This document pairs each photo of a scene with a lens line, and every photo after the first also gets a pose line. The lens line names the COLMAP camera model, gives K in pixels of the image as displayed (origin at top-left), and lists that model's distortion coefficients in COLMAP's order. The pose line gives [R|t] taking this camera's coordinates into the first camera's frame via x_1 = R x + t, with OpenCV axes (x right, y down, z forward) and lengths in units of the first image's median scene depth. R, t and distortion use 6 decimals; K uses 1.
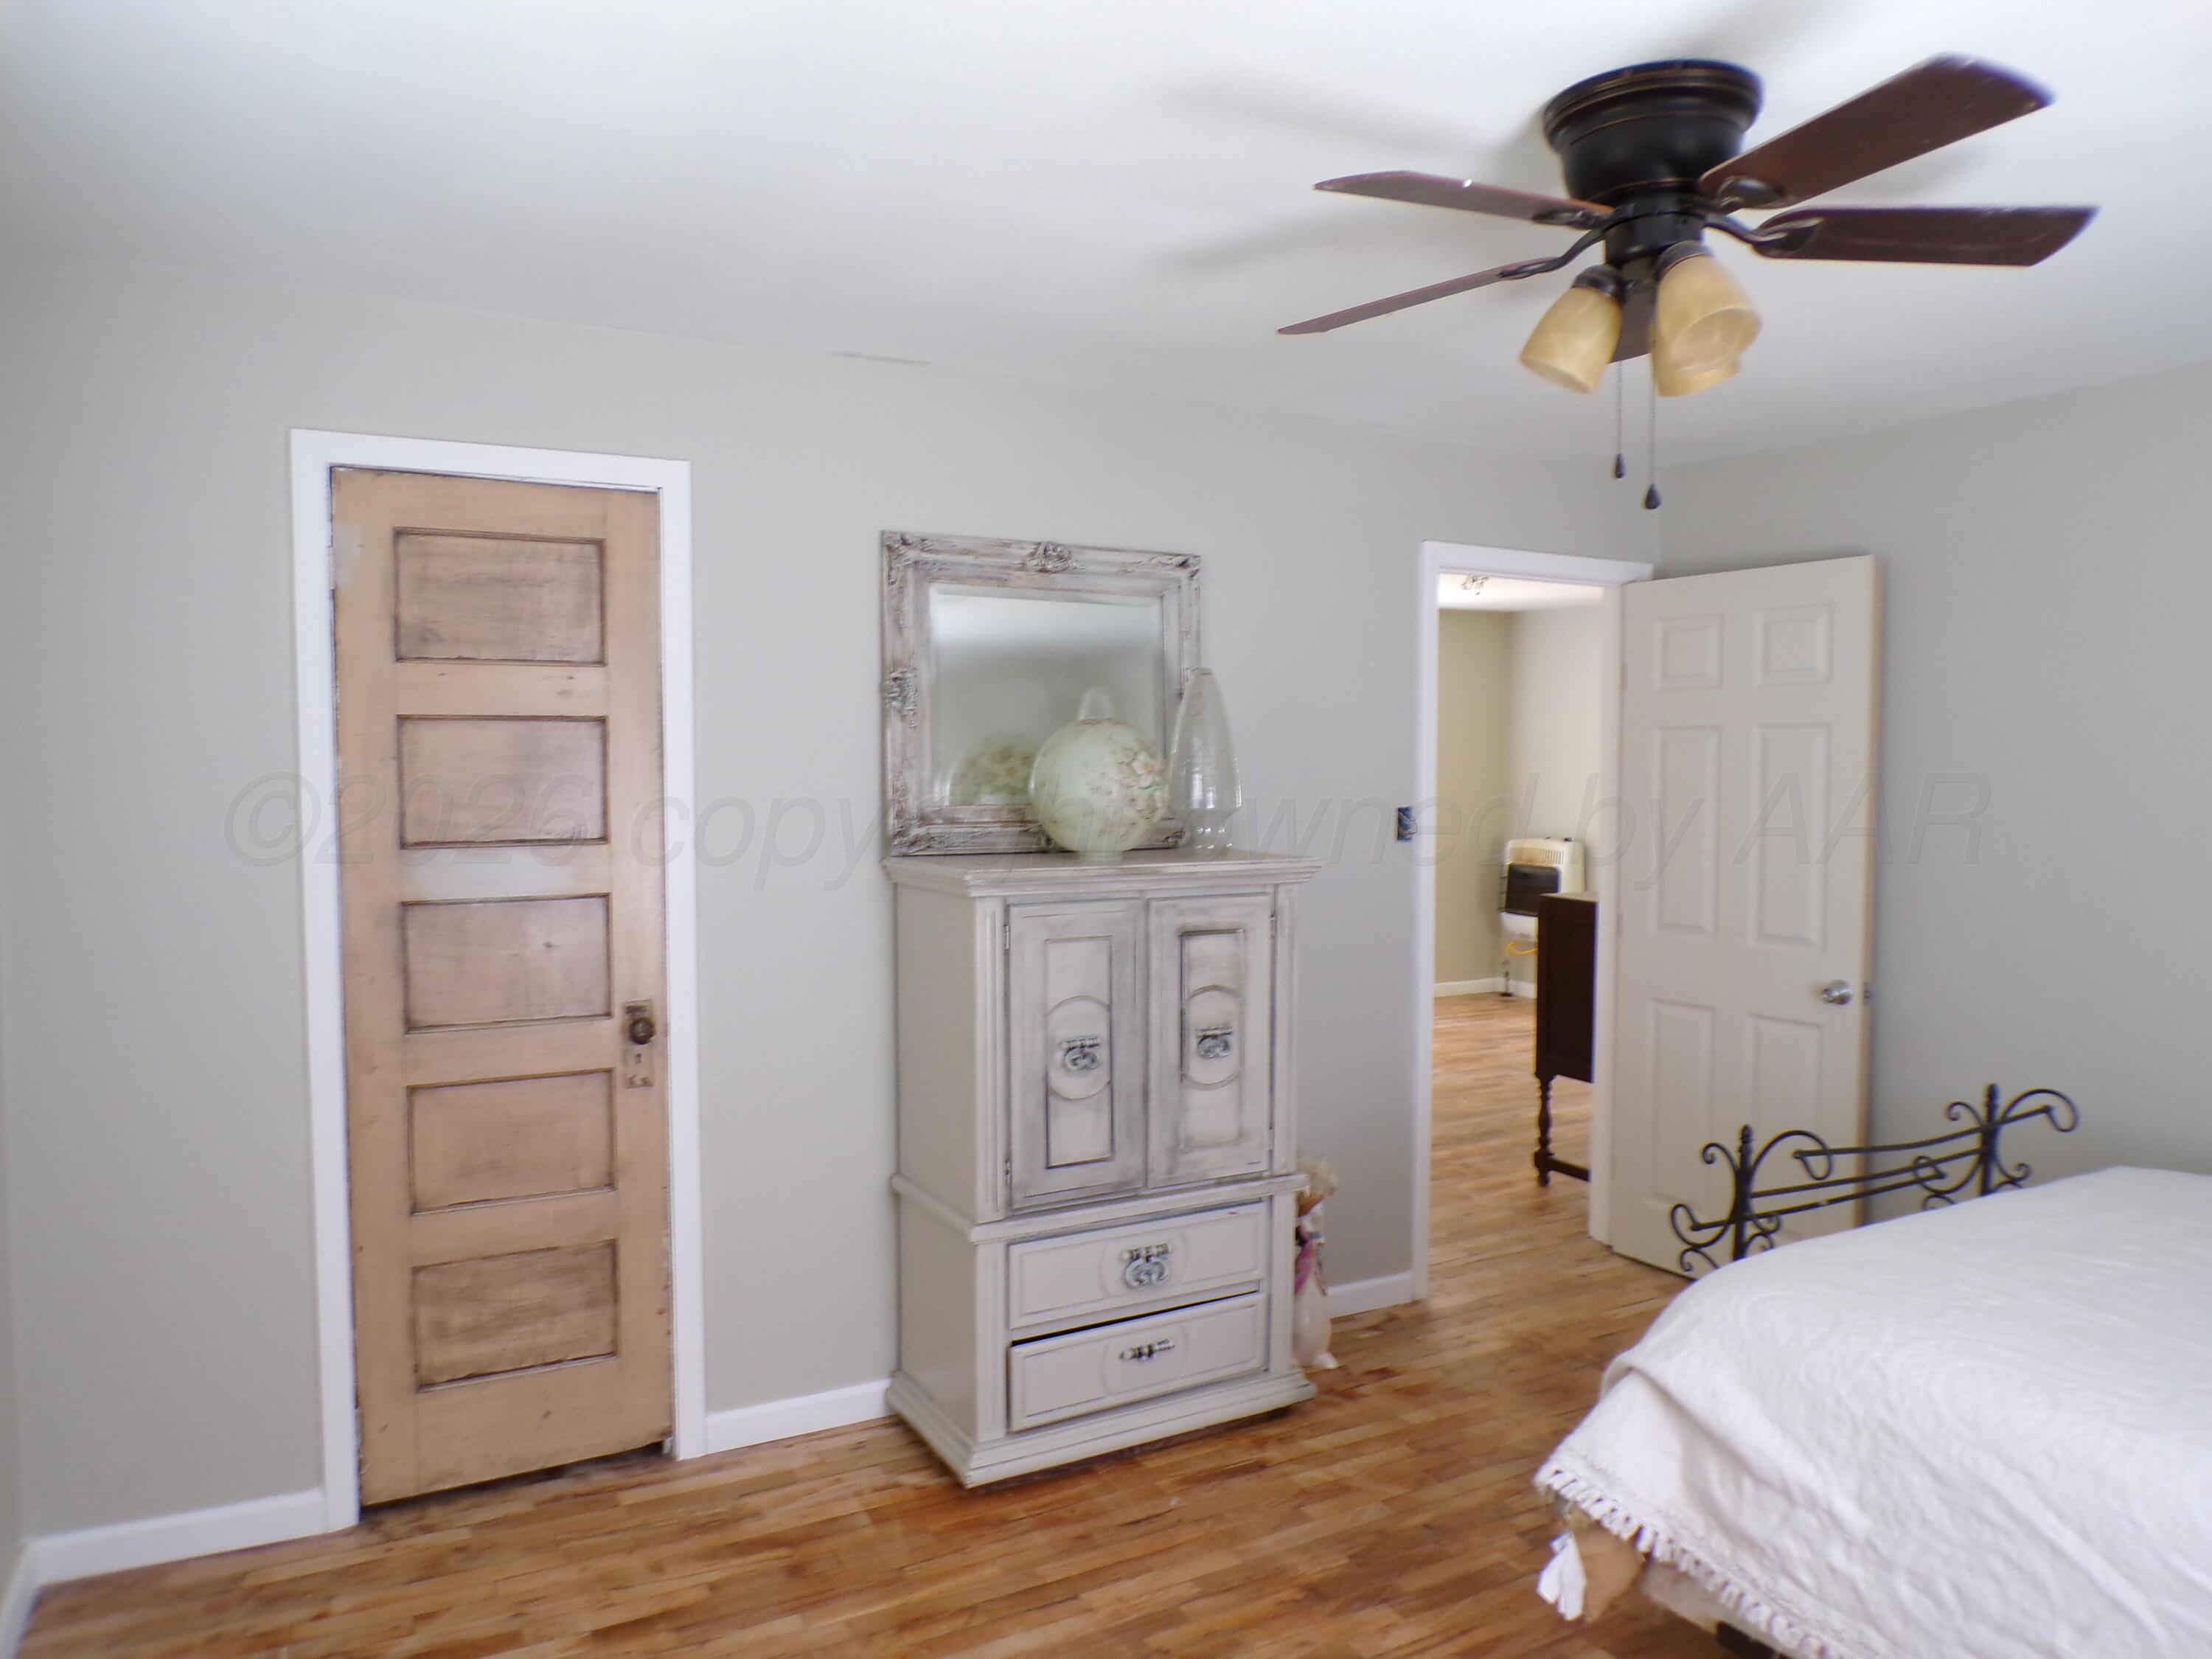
lens RADIAL K [[1489.4, 0, 1098.3], [0, 1489.4, 834.3], [0, 0, 1]] dist [-0.042152, 0.018697]
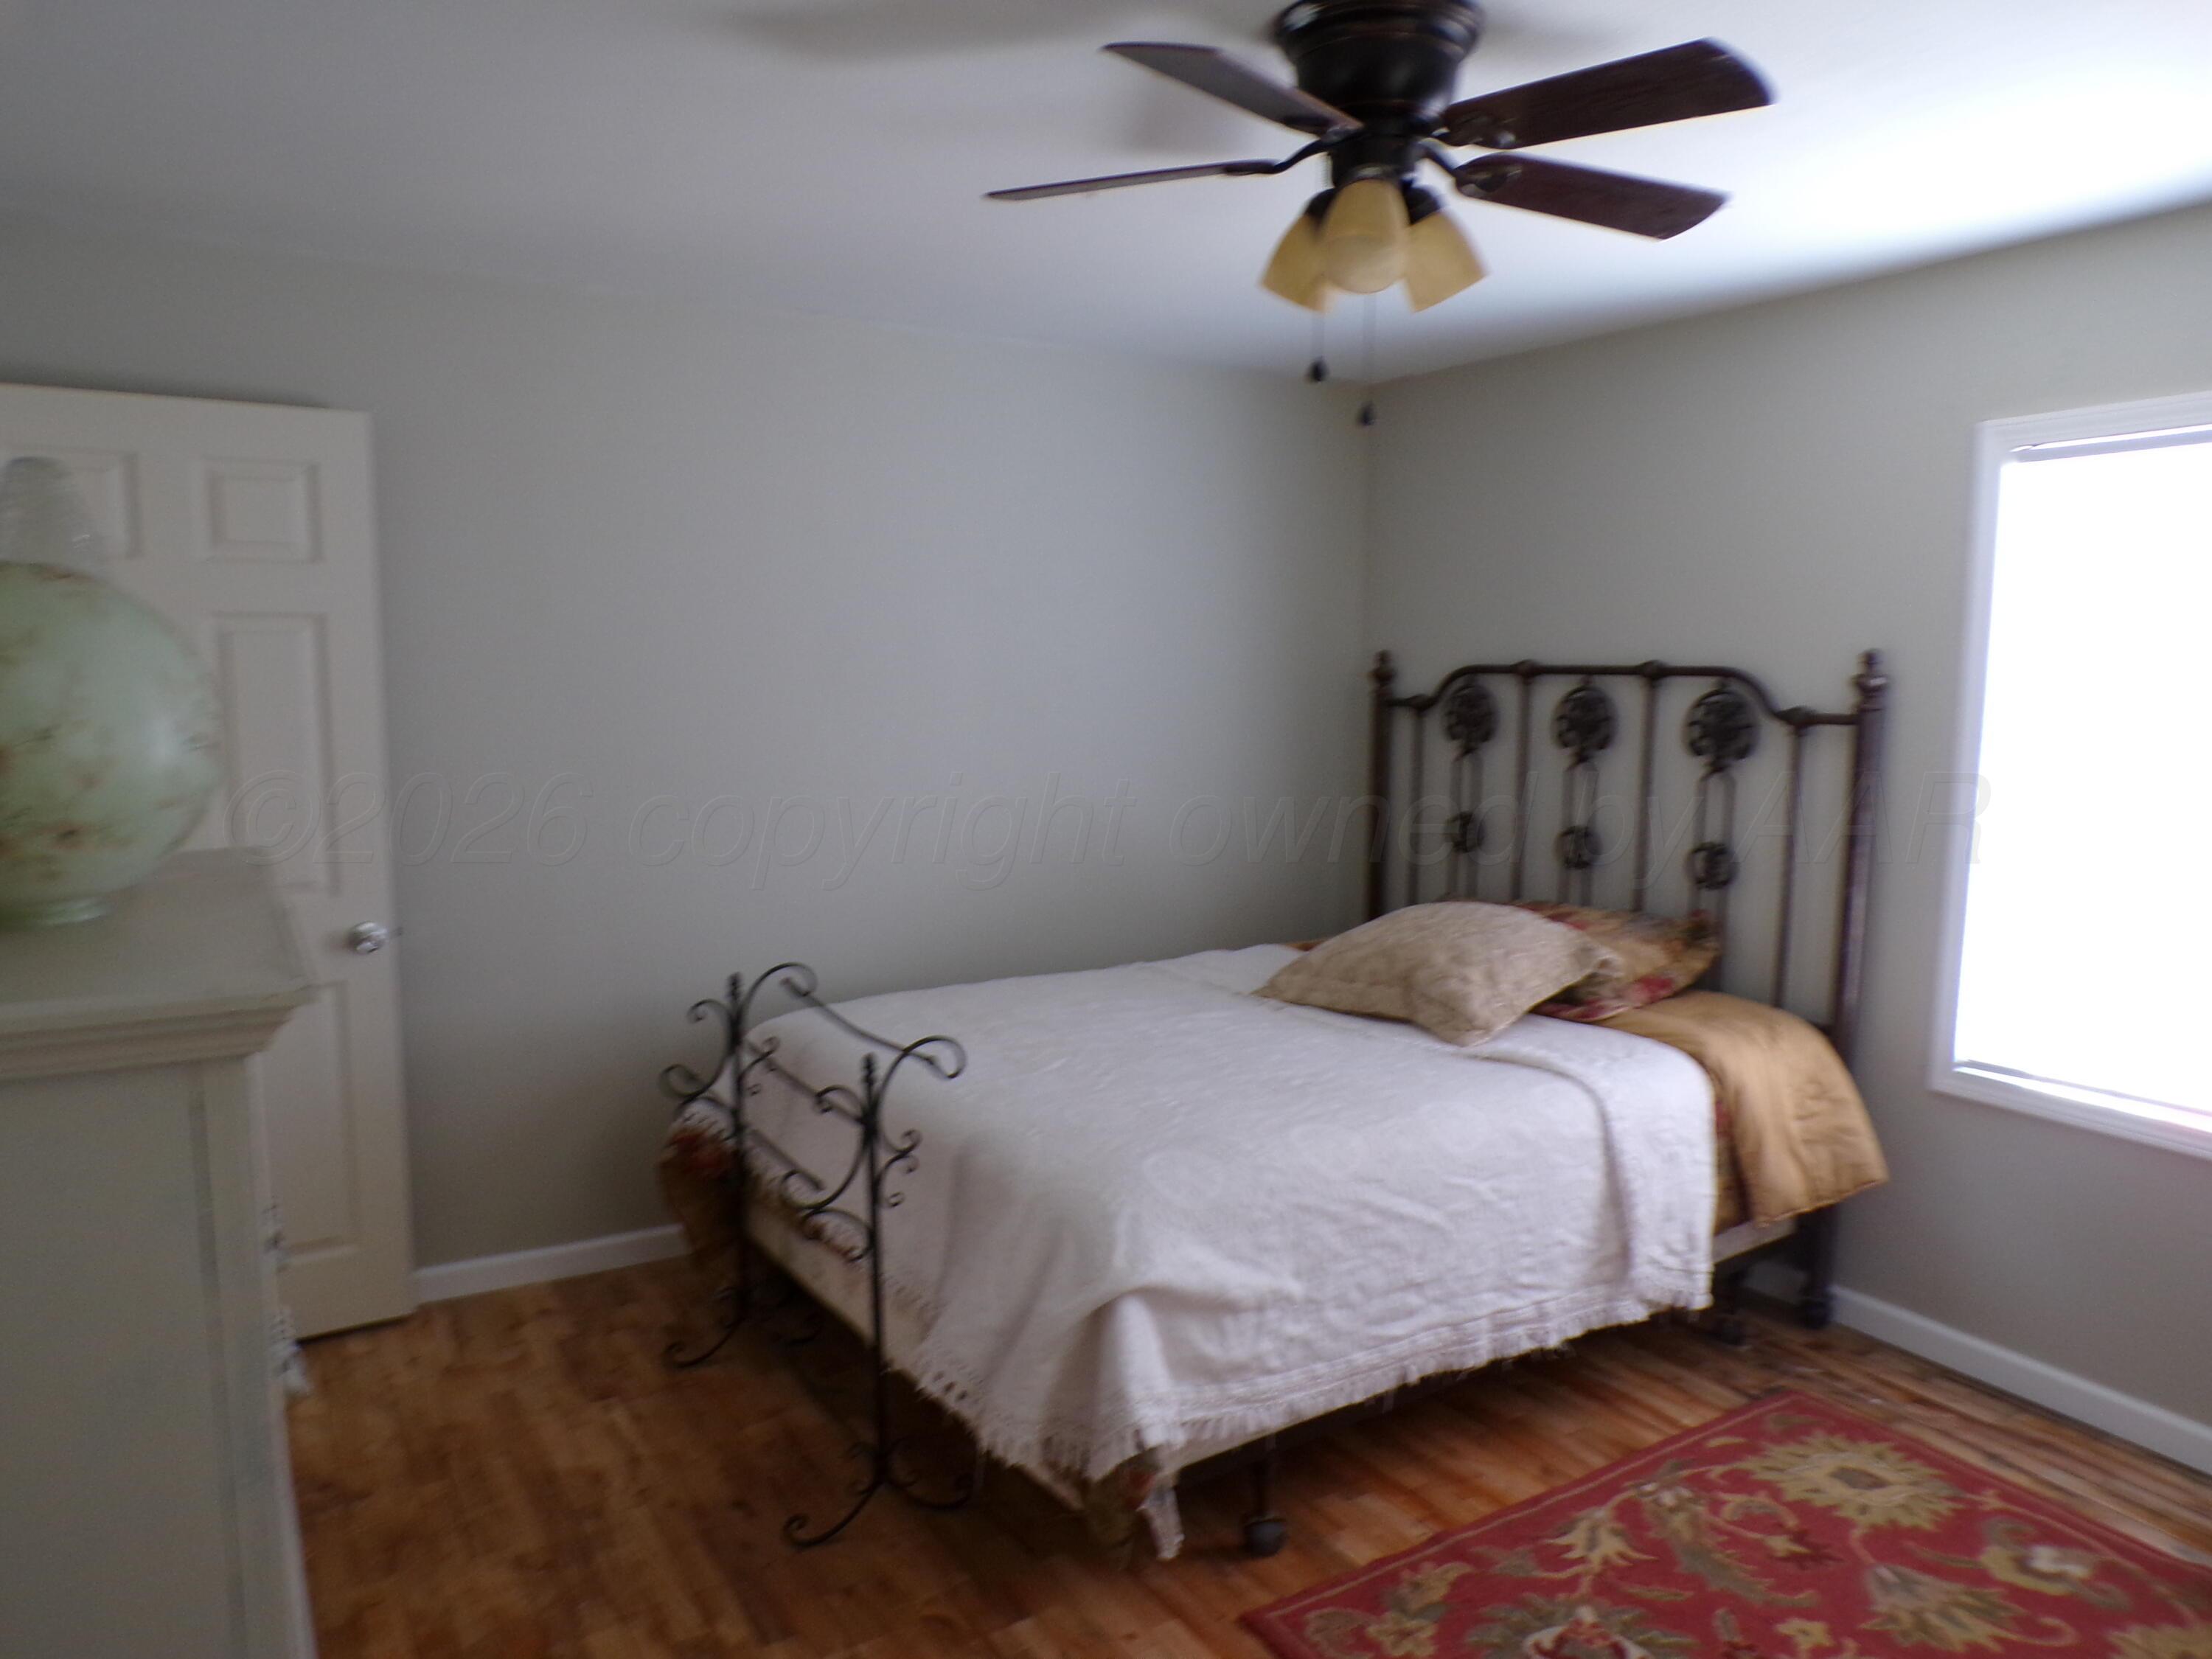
lens RADIAL K [[1489.4, 0, 1103.6], [0, 1489.4, 834.1], [0, 0, 1]] dist [-0.042152, 0.018697]
pose [[-0.034296, -0.125347, 0.991520, -0.646779], [0.047367, 0.990785, 0.126892, -0.072729], [-0.998289, 0.051317, -0.028043, 1.158678]]
